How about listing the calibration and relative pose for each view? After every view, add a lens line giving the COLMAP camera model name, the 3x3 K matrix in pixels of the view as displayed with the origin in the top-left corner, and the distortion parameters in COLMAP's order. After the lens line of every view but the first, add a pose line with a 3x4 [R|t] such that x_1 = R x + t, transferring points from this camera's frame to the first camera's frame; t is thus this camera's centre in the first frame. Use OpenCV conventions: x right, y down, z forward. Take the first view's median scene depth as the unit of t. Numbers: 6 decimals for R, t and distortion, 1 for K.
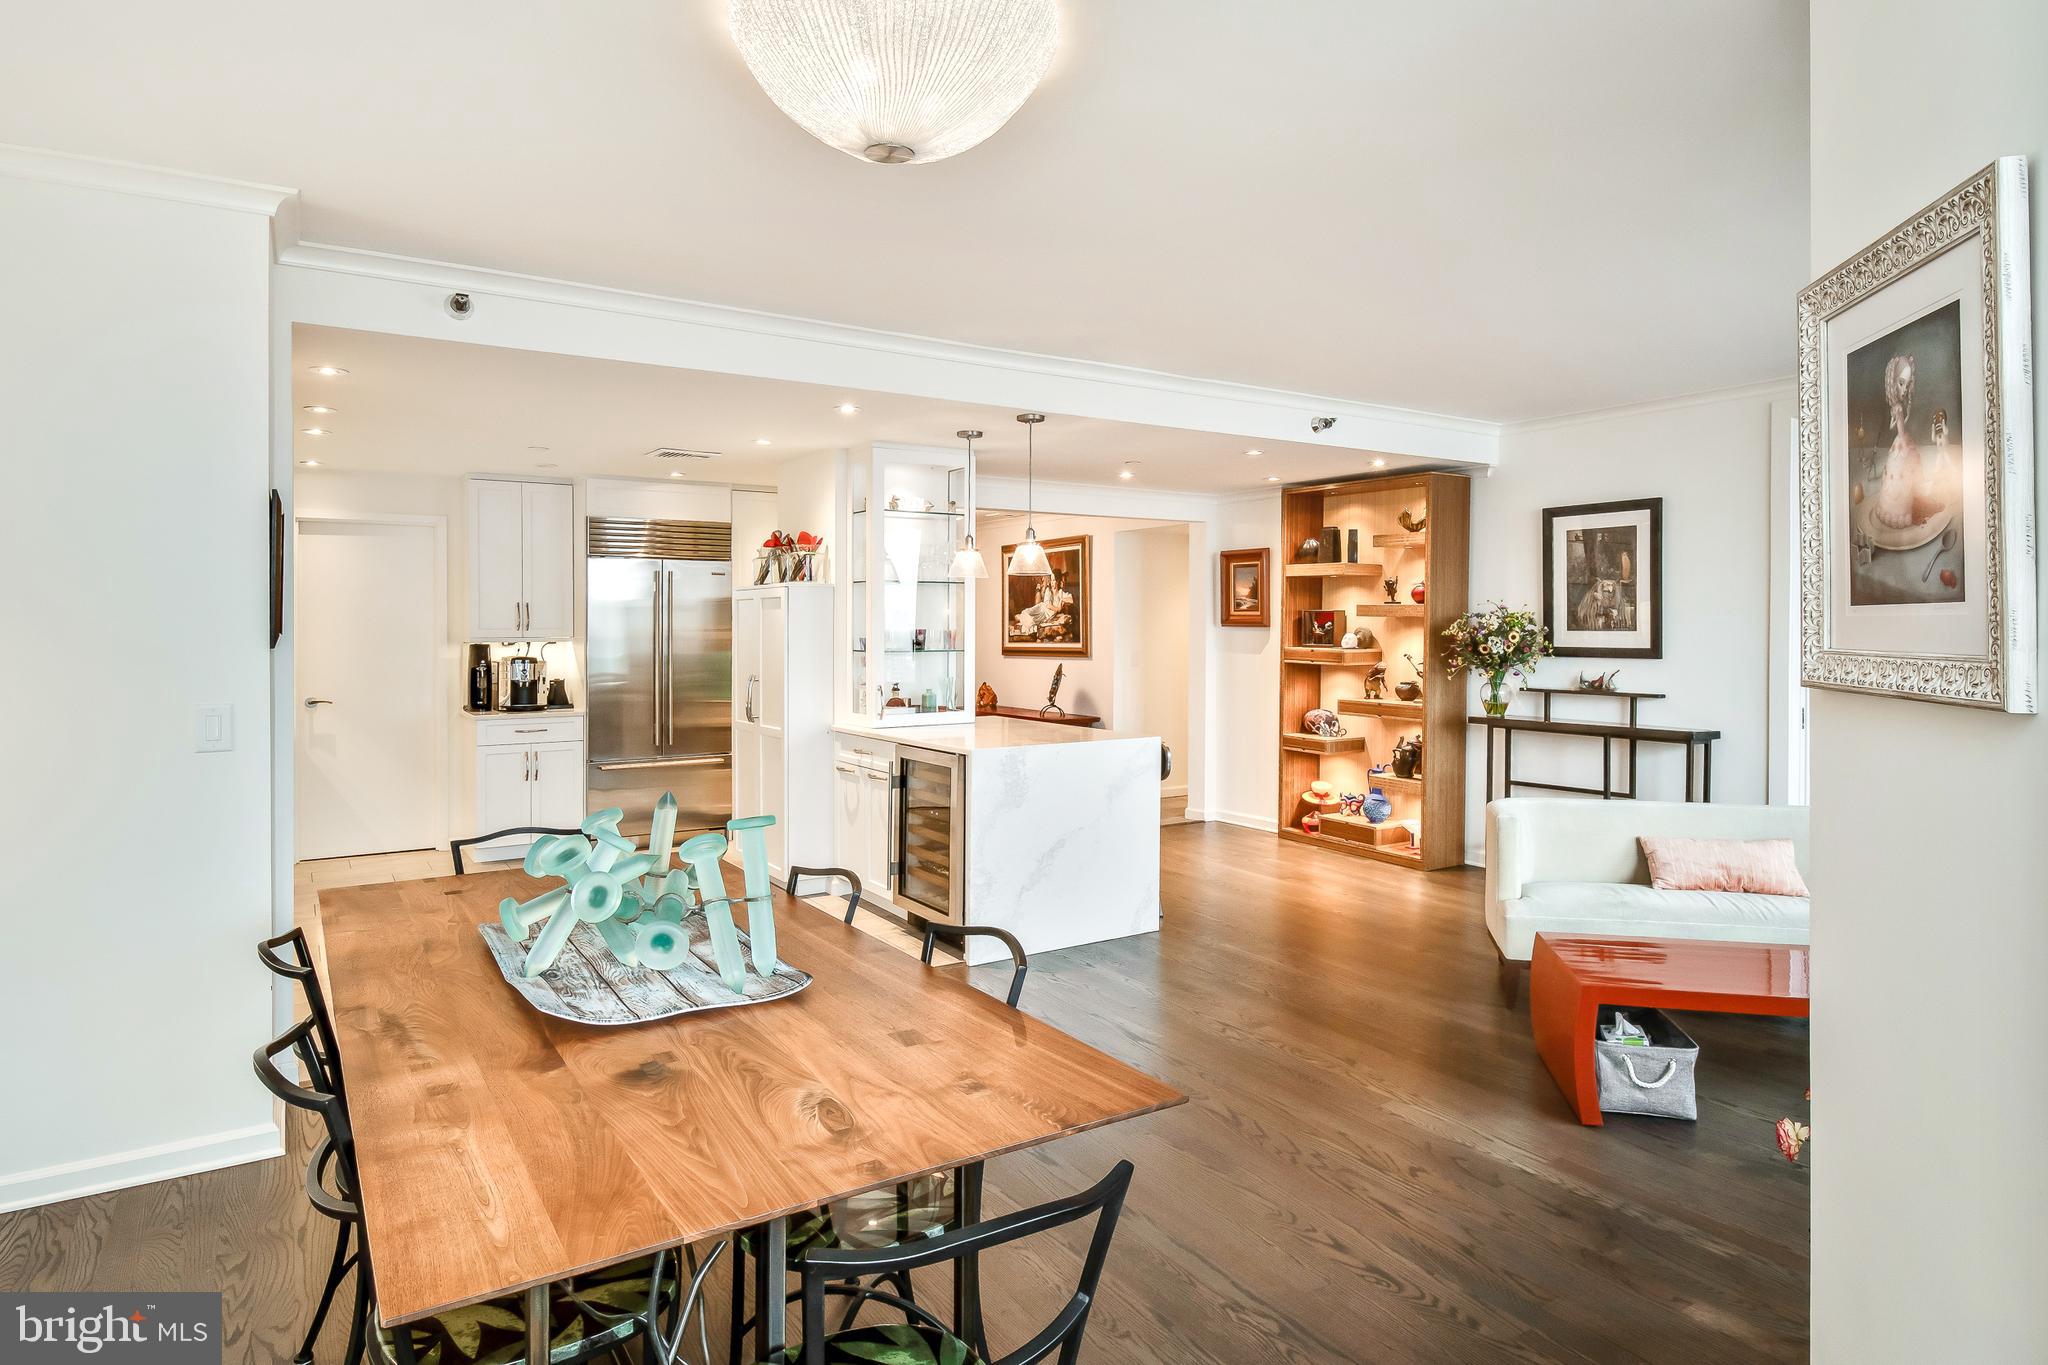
lens RADIAL K [[1144.4, 0, 1024.4], [0, 1144.4, 640.8], [0, 0, 1]] dist [0.015924, -0.000155]
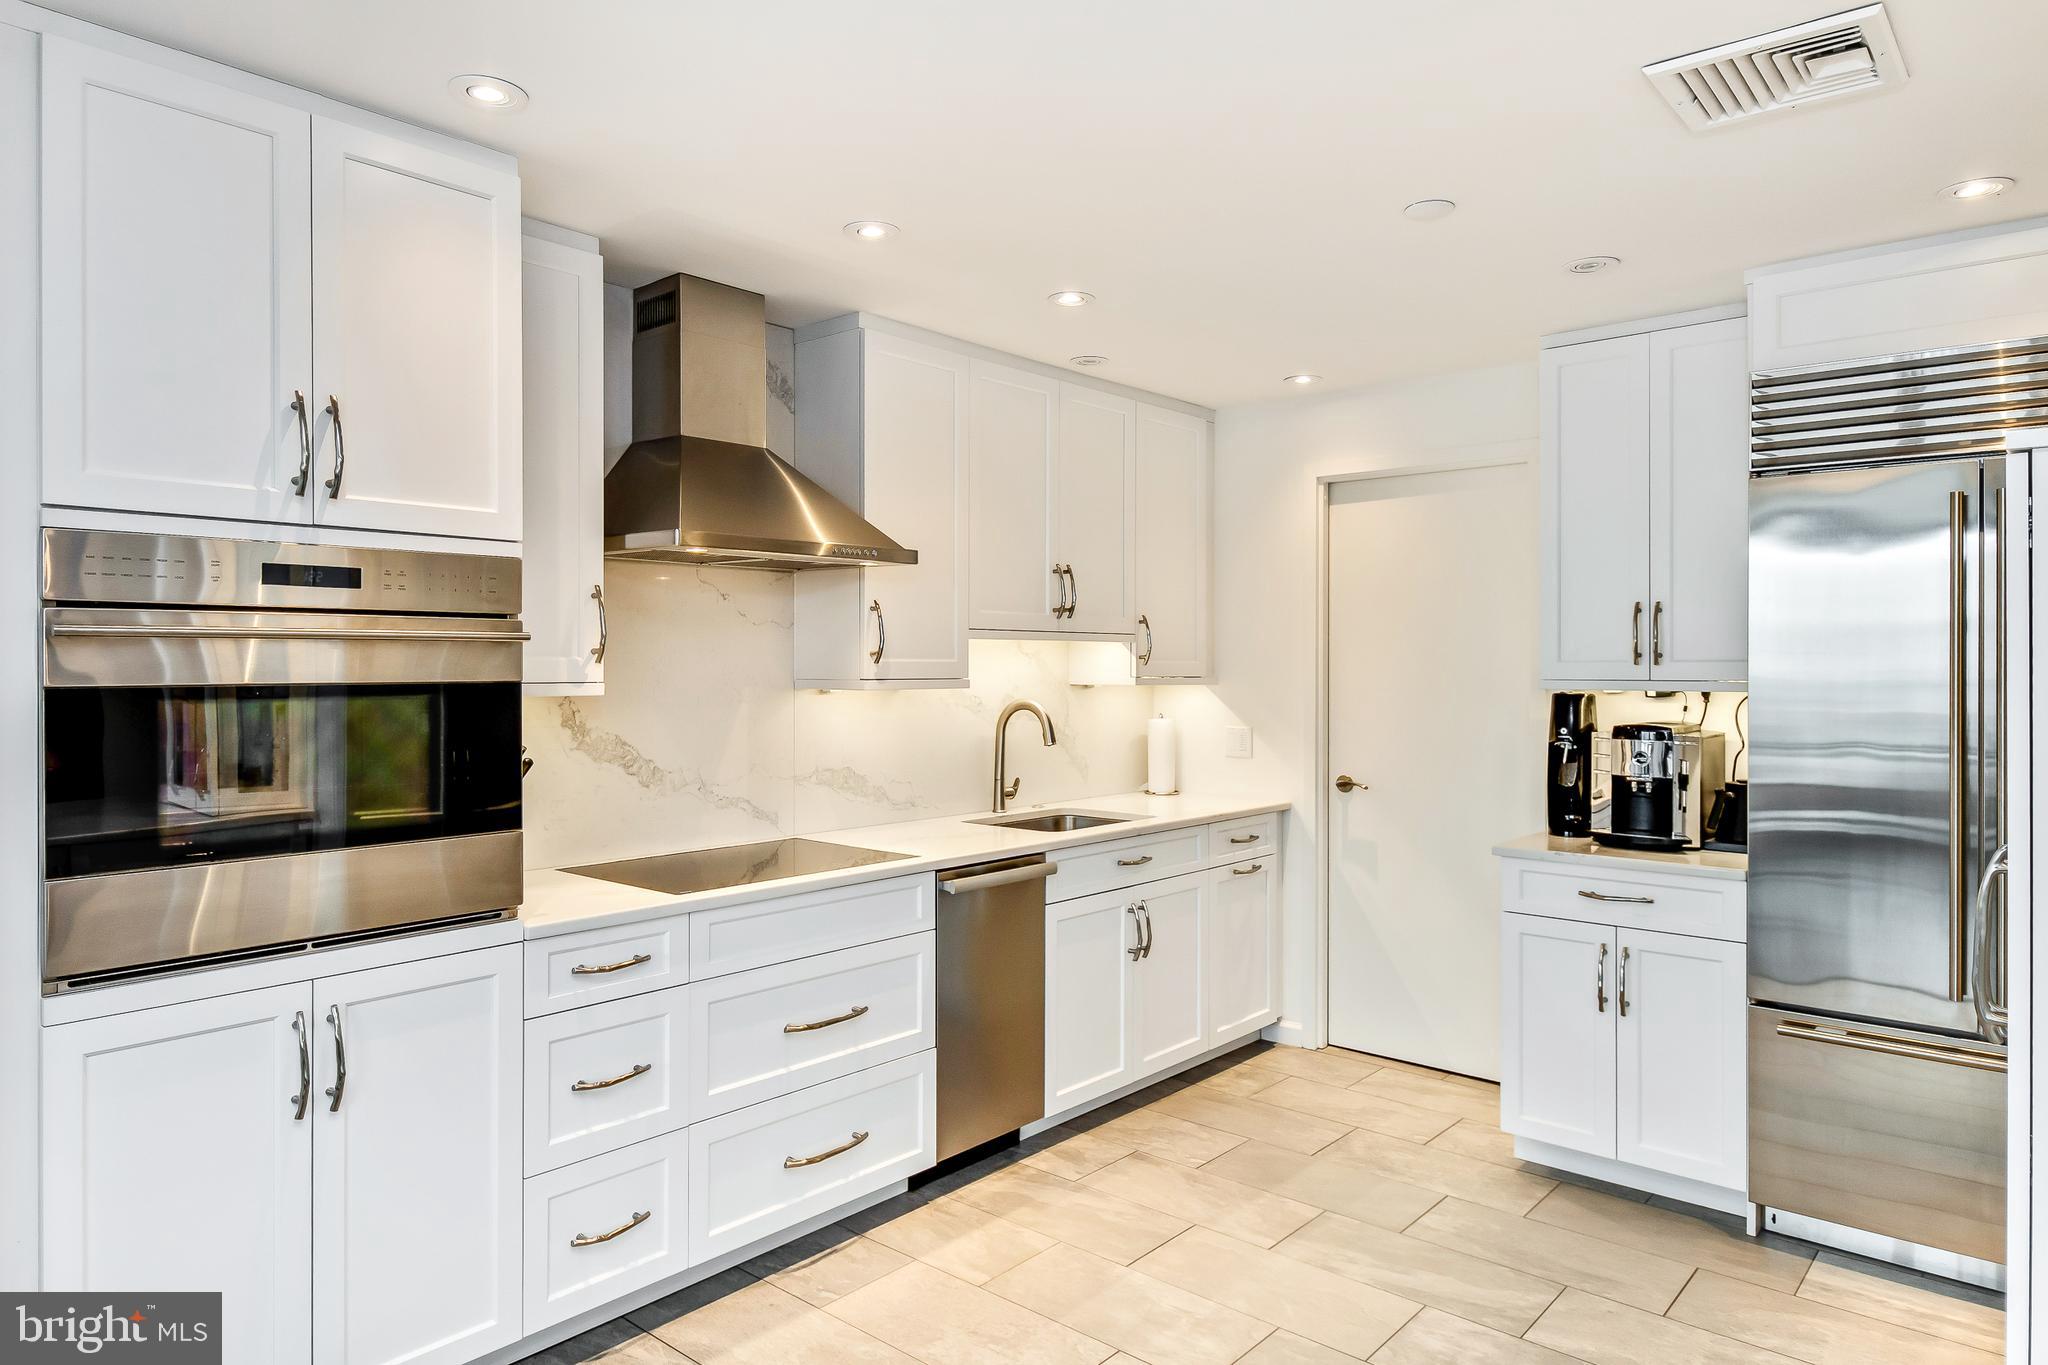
lens RADIAL K [[1228.1, 0, 1077.3], [0, 1228.1, 668.0], [0, 0, 1]] dist [0.002431, 0.000055]
pose [[0.272165, 0.003701, -0.962243, -0.040891], [-0.013173, 0.999913, 0.000120, -0.004975], [0.962160, 0.012643, 0.272190, 0.667359]]
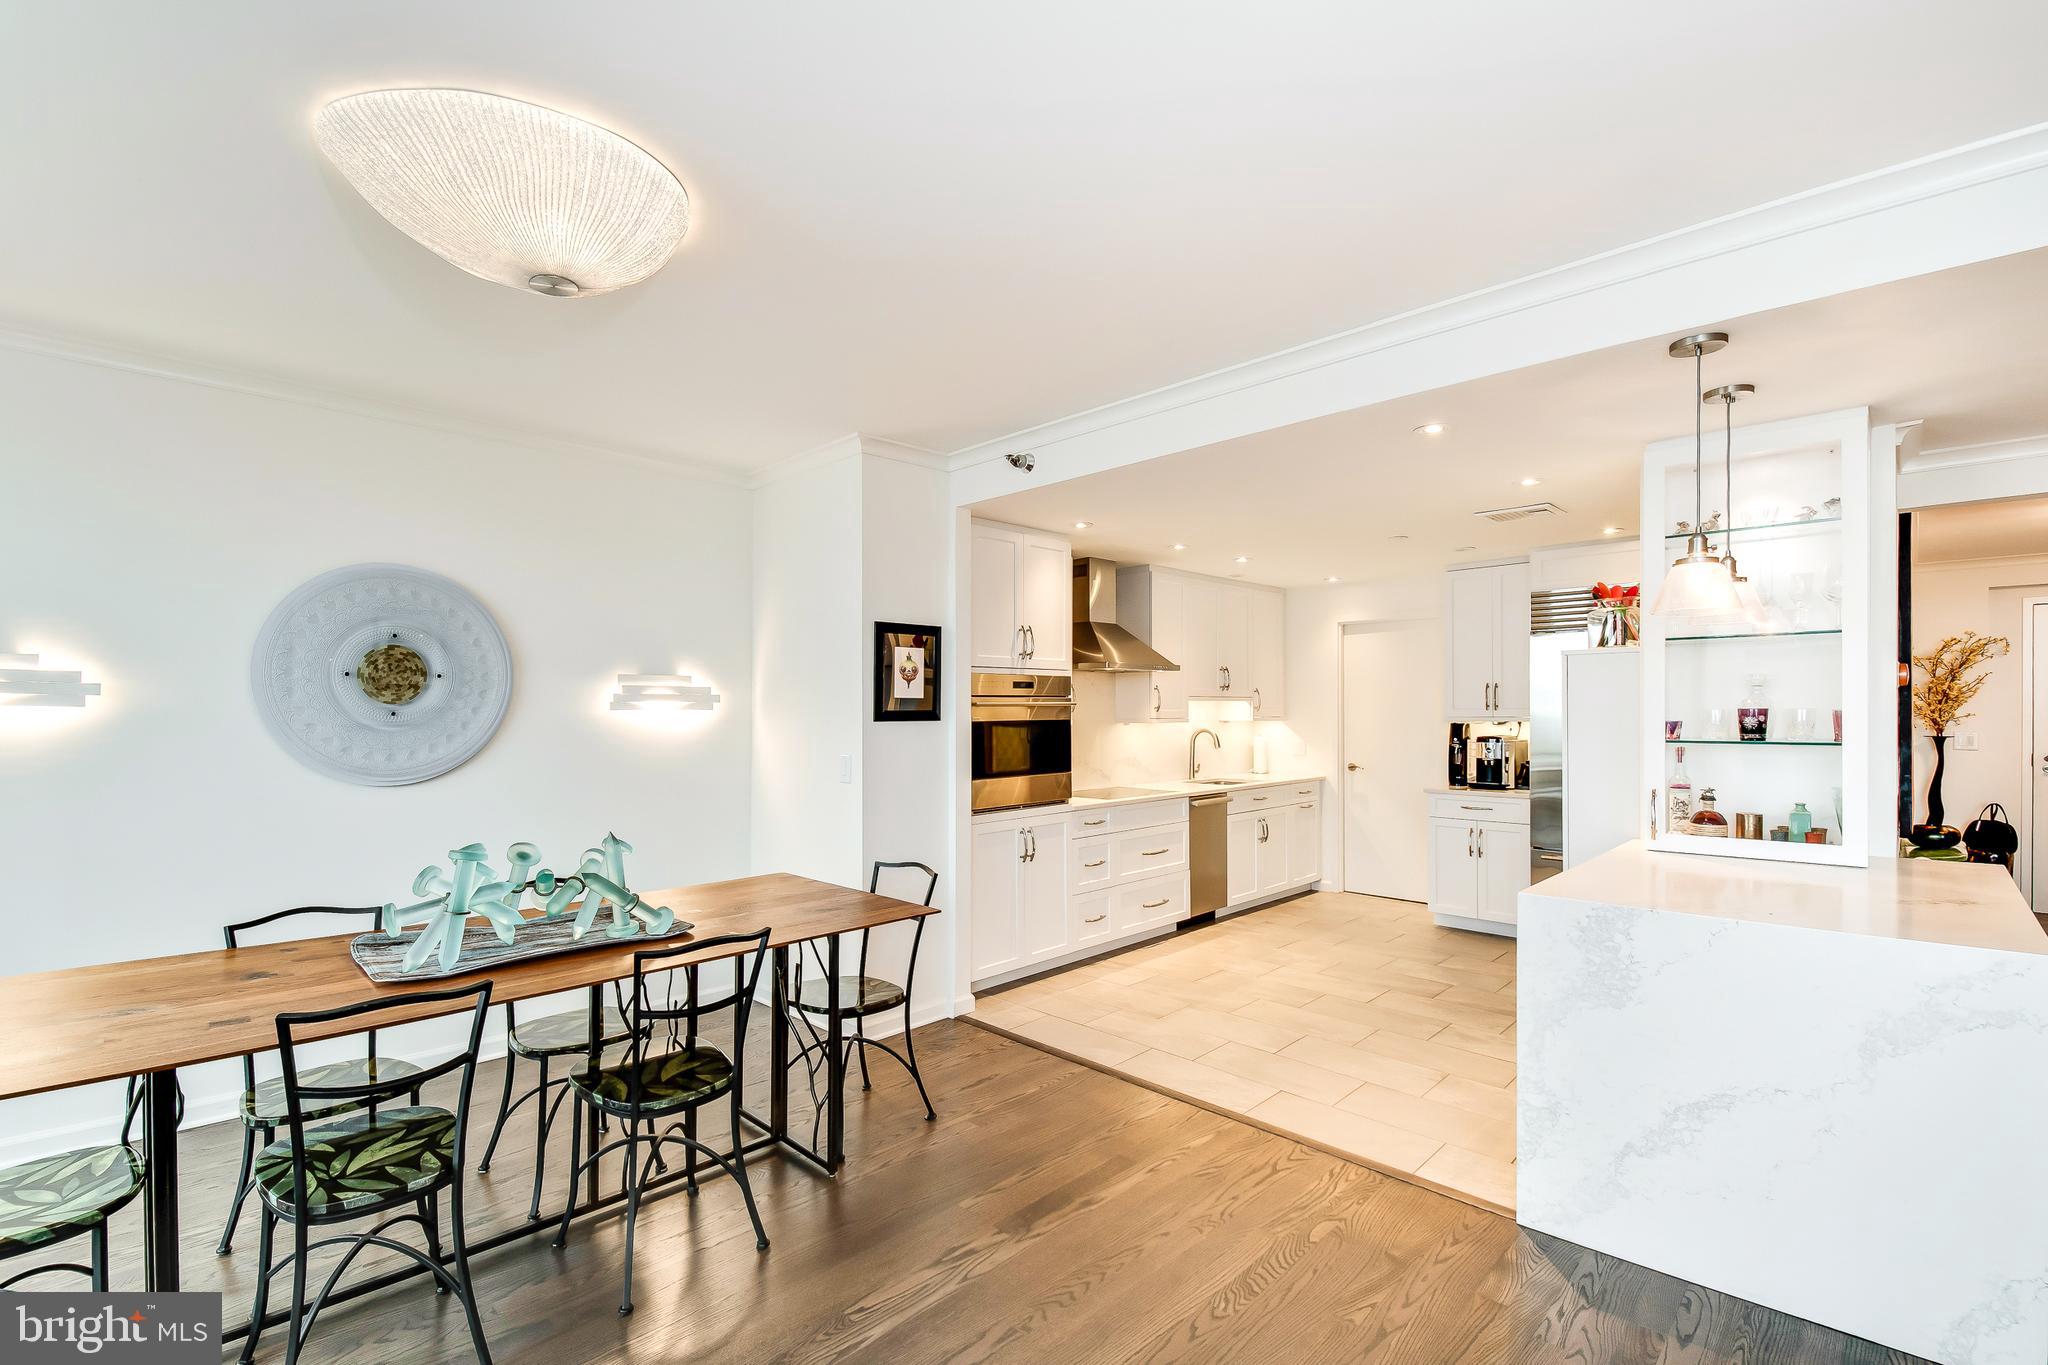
lens RADIAL K [[924.0, 0, 1039.5], [0, 924.0, 716.8], [0, 0, 1]] dist [0.001087, -0.012269]
pose [[0.207381, 0.006816, -0.978236, 0.291732], [-0.006965, 0.999961, 0.005491, -0.004875], [0.978235, 0.005675, 0.207420, 0.437880]]
